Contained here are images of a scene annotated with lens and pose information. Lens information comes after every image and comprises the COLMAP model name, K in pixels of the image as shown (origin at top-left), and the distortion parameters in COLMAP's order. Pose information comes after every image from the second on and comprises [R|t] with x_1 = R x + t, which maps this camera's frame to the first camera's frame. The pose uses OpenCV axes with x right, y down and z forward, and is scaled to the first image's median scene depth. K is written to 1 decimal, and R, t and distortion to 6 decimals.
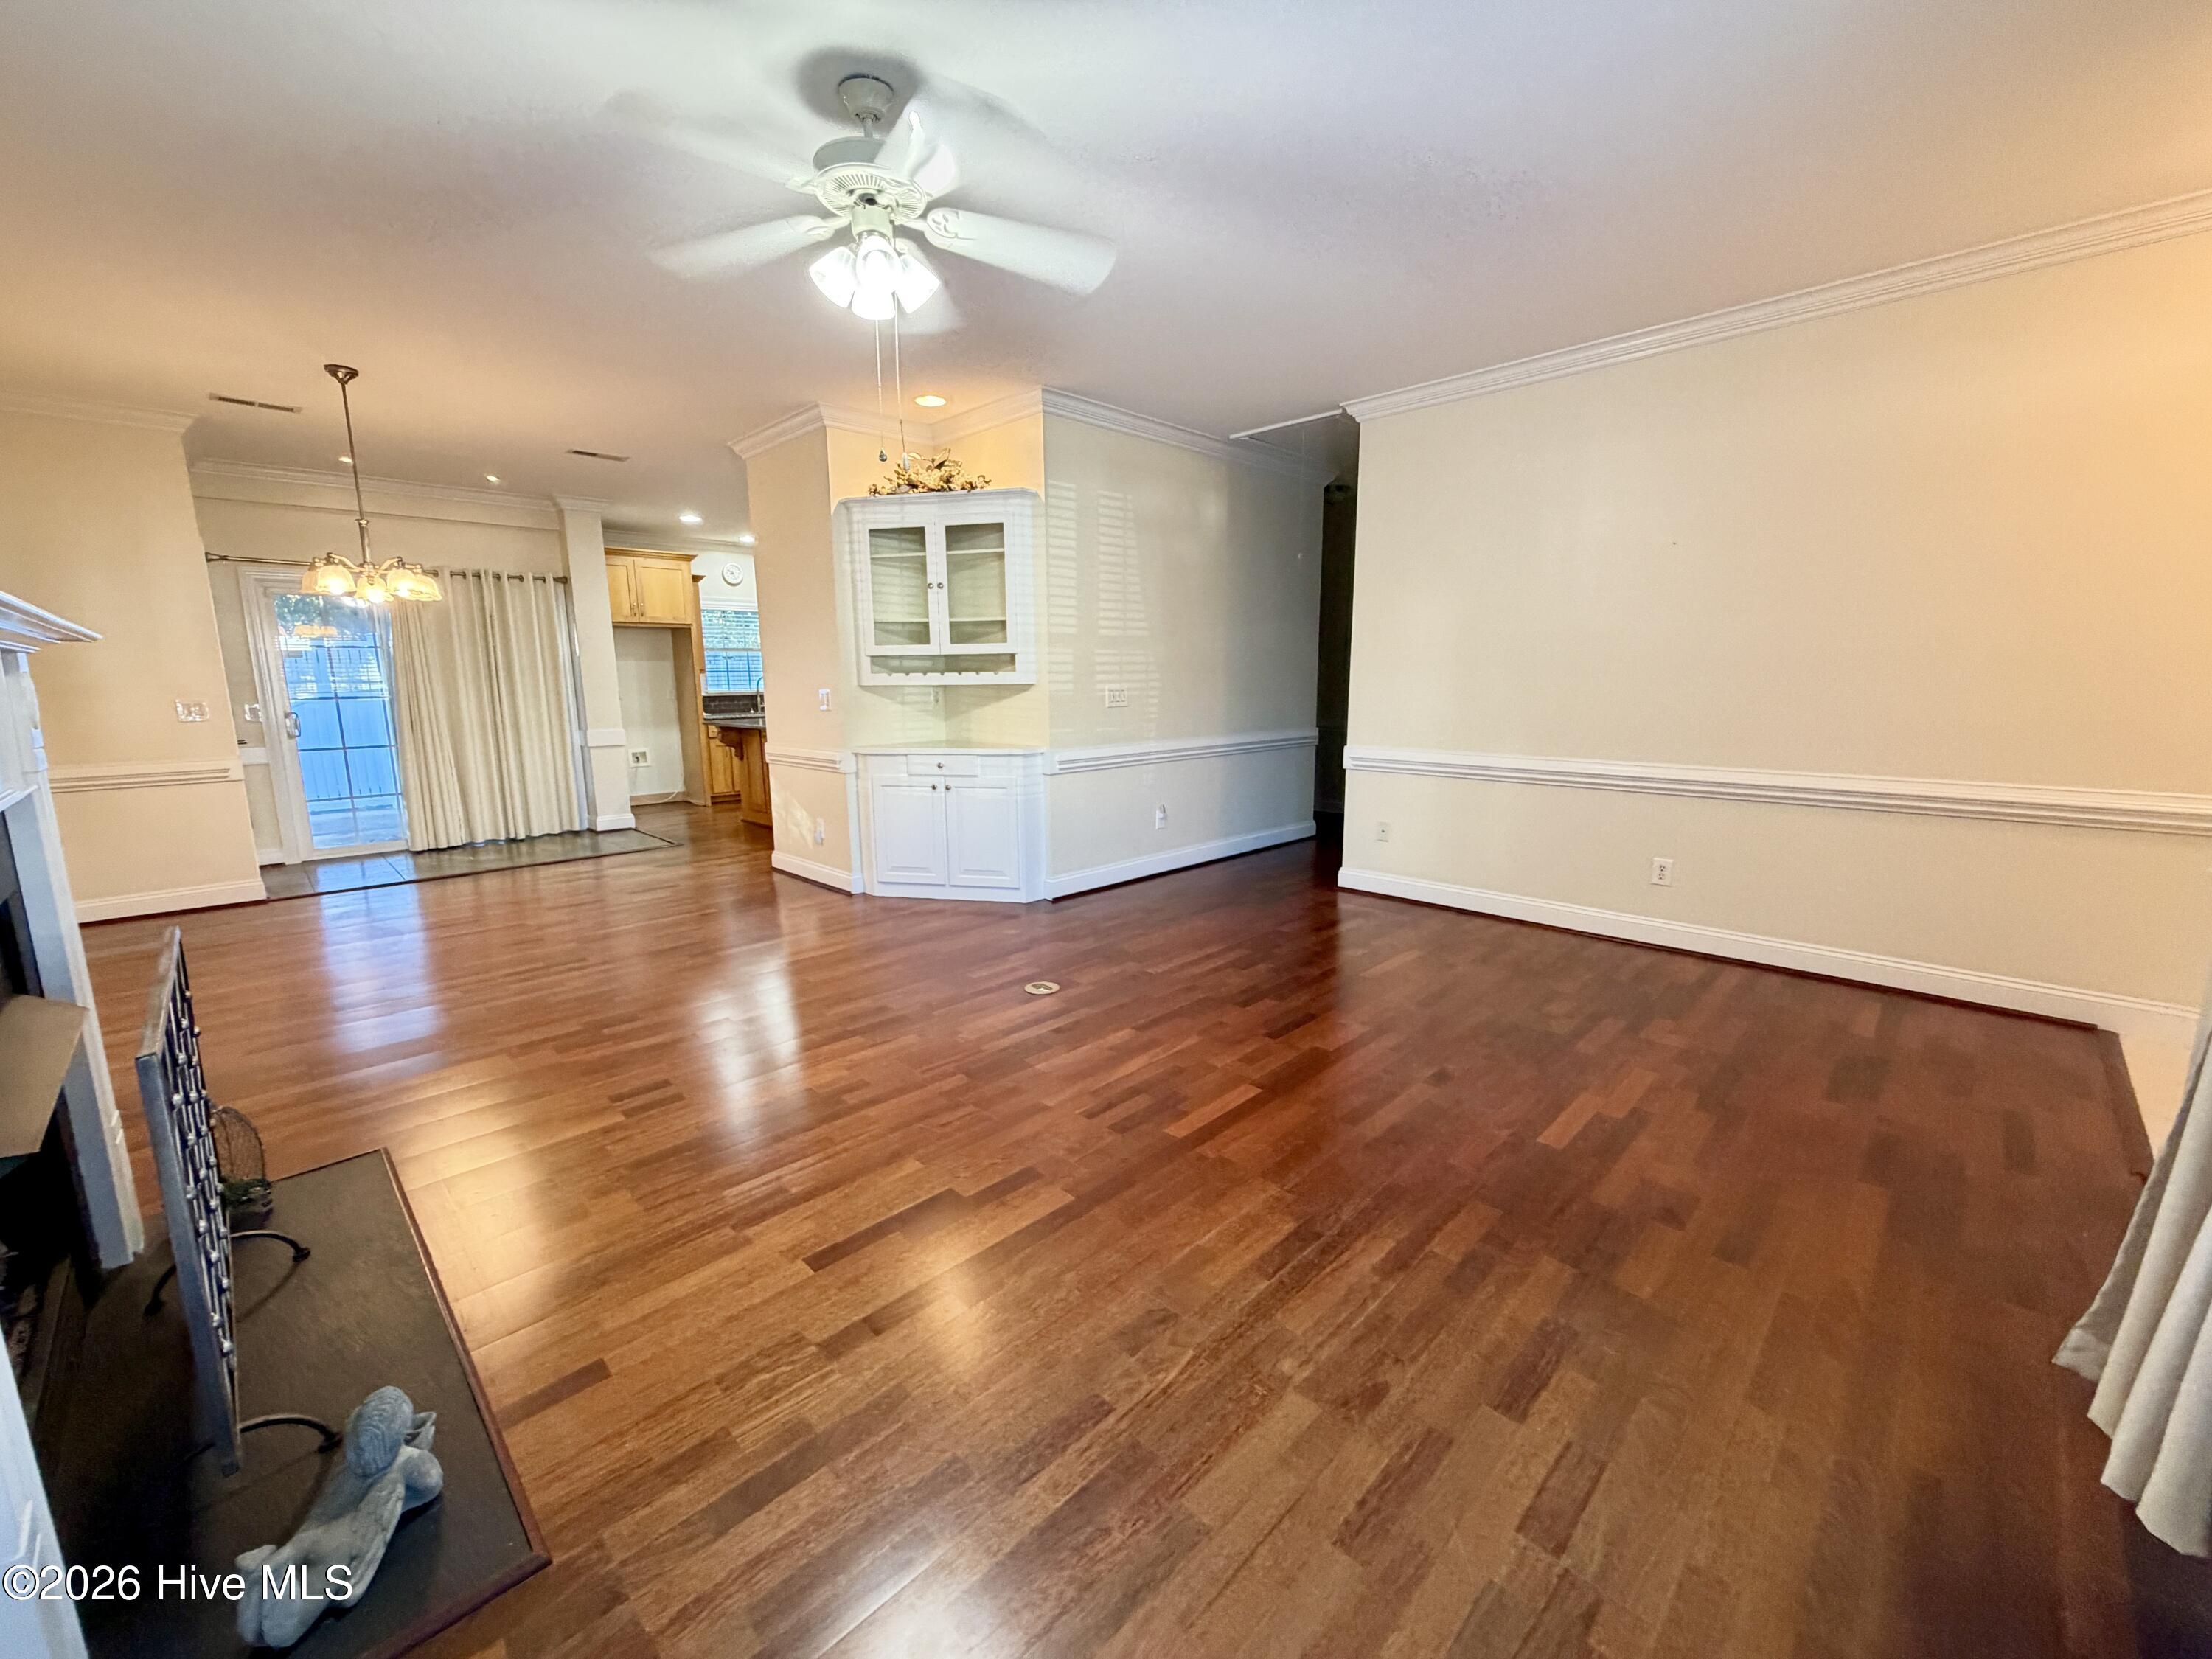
lens RADIAL K [[882.4, 0, 1098.5], [0, 882.4, 827.5], [0, 0, 1]] dist [0.000331, 0.000732]
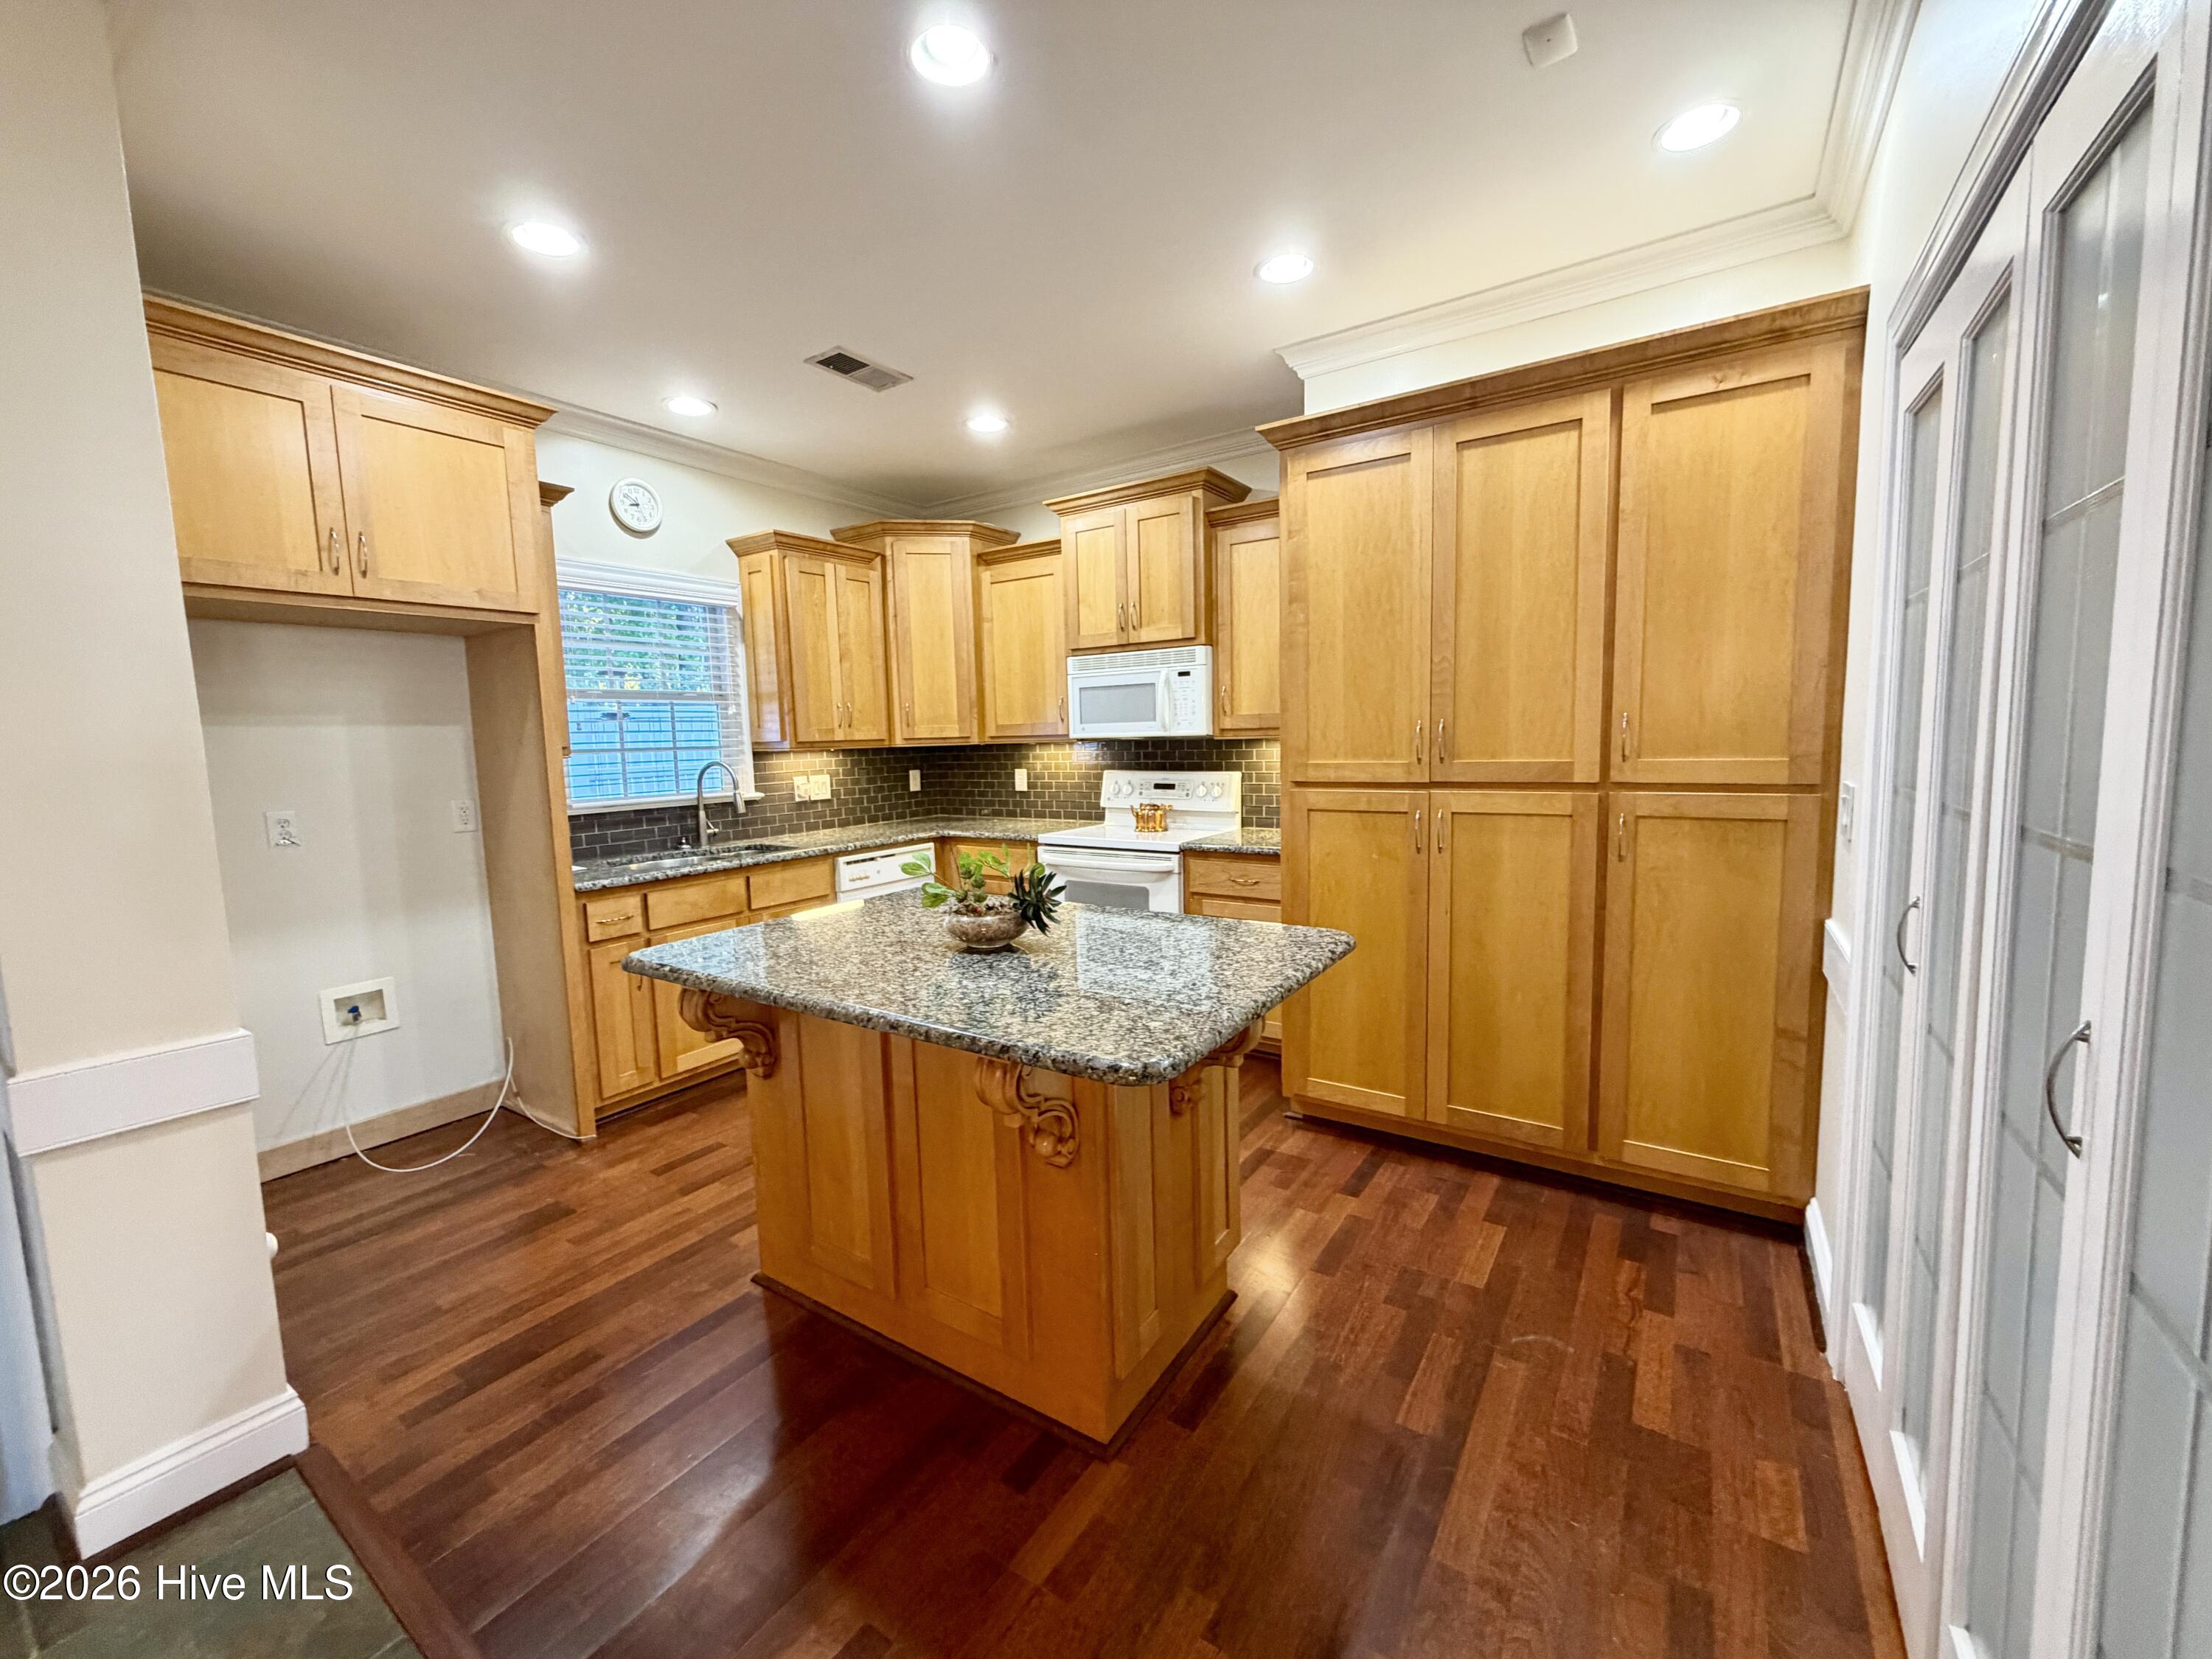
lens RADIAL K [[872.7, 0, 1113.3], [0, 872.7, 821.0], [0, 0, 1]] dist [0.002290, -0.002587]
pose [[0.978317, -0.037877, 0.203621, -0.562699], [0.053440, 0.996009, -0.071484, -0.206923], [-0.200101, 0.080816, 0.976437, 1.133392]]
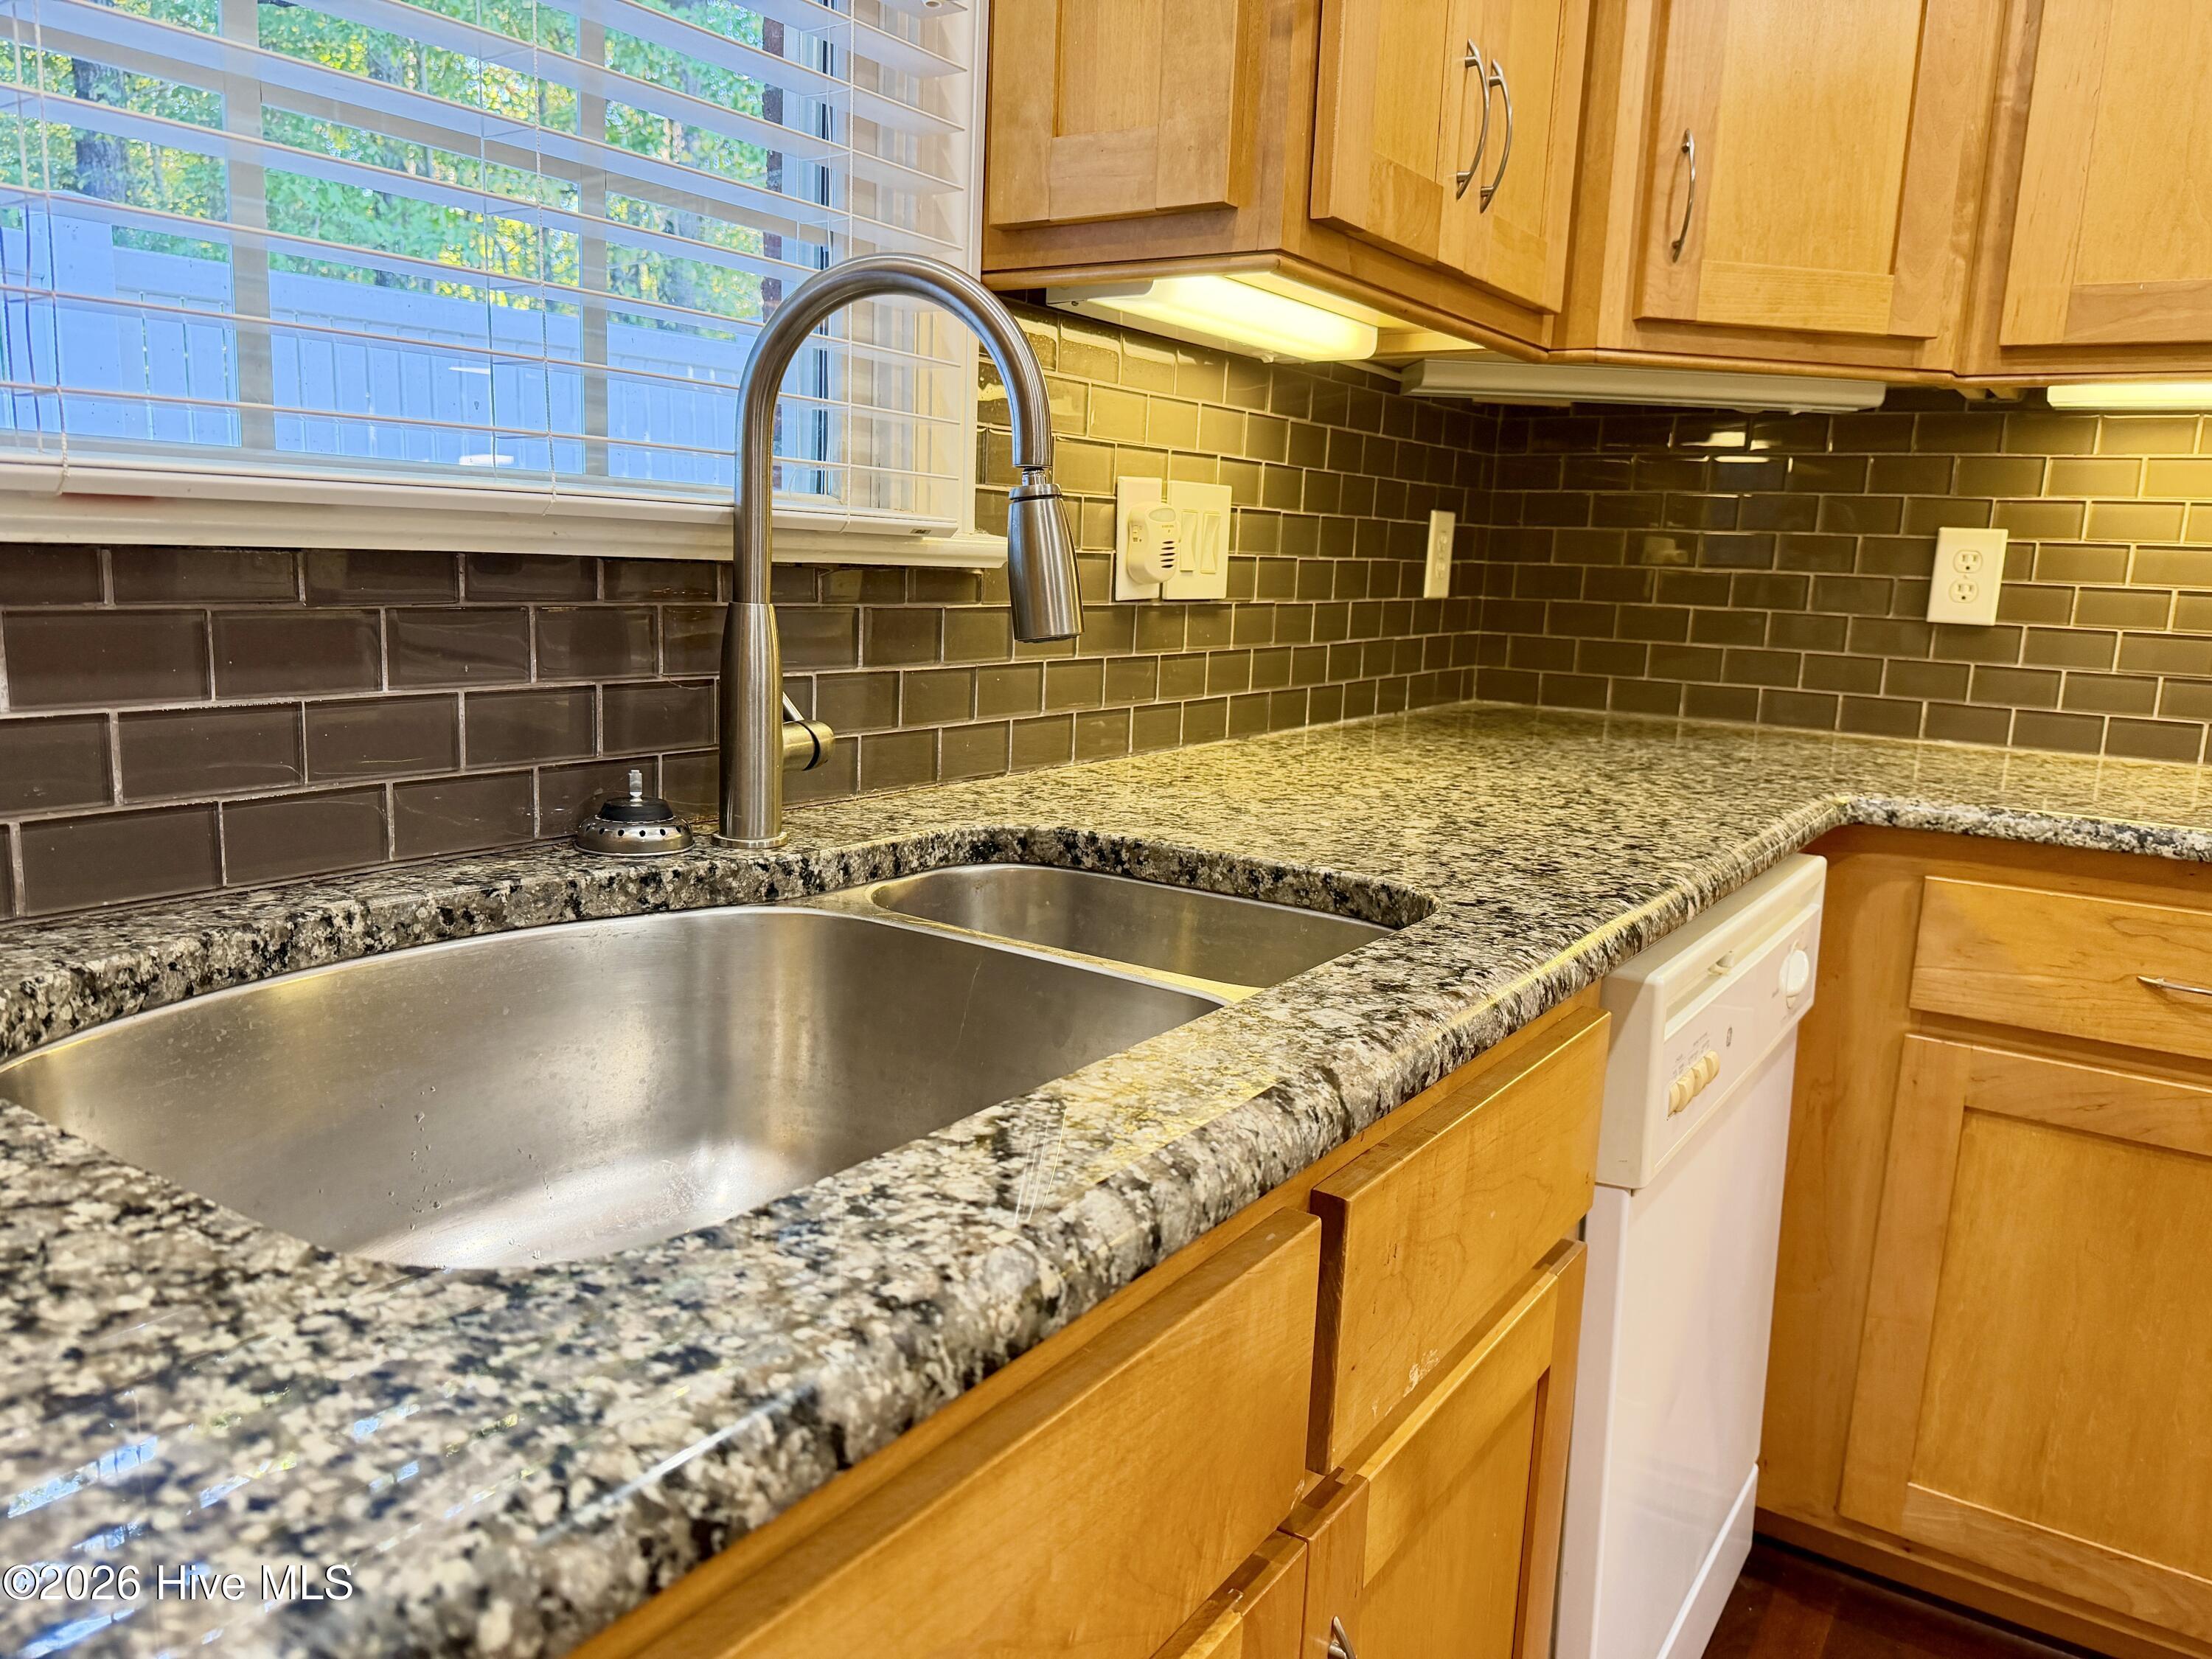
lens RADIAL K [[1549.0, 0, 1113.2], [0, 1549.0, 829.1], [0, 0, 1]] dist [0.088983, -0.102671]
pose [[0.981645, 0.013563, 0.190235, -0.761324], [-0.015221, 0.999858, 0.007257, -0.264302], [-0.190109, -0.010019, 0.981712, 1.767812]]
